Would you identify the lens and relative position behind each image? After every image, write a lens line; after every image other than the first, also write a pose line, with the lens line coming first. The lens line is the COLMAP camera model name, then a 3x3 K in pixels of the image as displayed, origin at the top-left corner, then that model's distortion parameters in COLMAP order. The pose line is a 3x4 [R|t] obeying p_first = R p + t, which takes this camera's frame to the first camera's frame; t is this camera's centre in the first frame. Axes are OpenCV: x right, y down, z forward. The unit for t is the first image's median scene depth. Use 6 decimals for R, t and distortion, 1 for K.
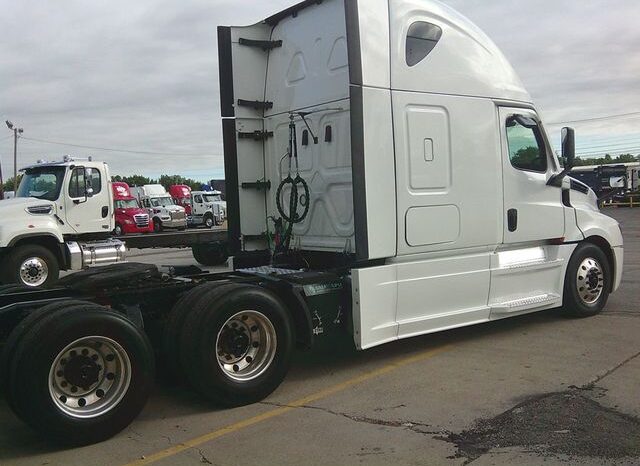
lens RADIAL K [[669.0, 0, 320.0], [0, 669.0, 233.0], [0, 0, 1]] dist [0.104584, -0.003111]
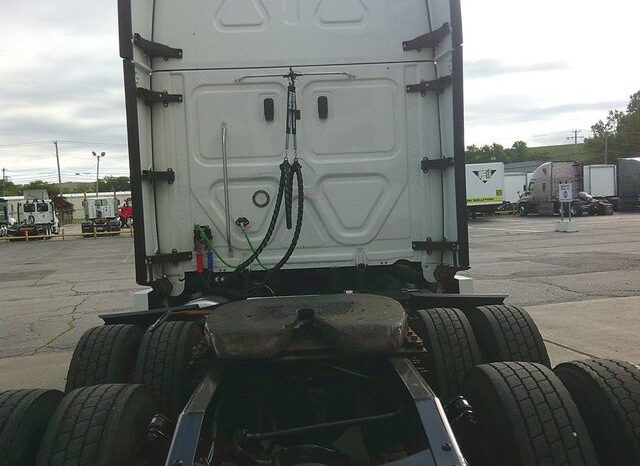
lens RADIAL K [[669.0, 0, 320.0], [0, 669.0, 233.0], [0, 0, 1]] dist [0.104584, -0.003111]
pose [[0.572324, -0.014956, 0.819891, -0.558695], [0.062318, 0.997736, -0.025301, 0.007754], [-0.817656, 0.065574, 0.571960, 0.552044]]
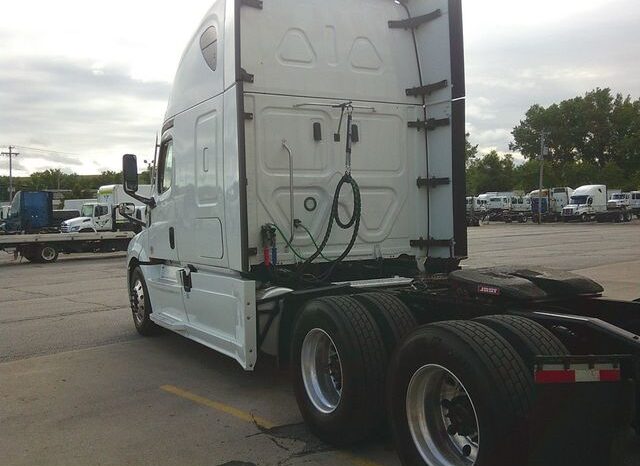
lens RADIAL K [[669.0, 0, 320.0], [0, 669.0, 233.0], [0, 0, 1]] dist [0.104584, -0.003111]
pose [[0.119763, 0.011075, 0.992741, -0.858386], [0.070673, 0.997306, -0.019651, 0.004633], [-0.990284, 0.072513, 0.118658, 0.887585]]
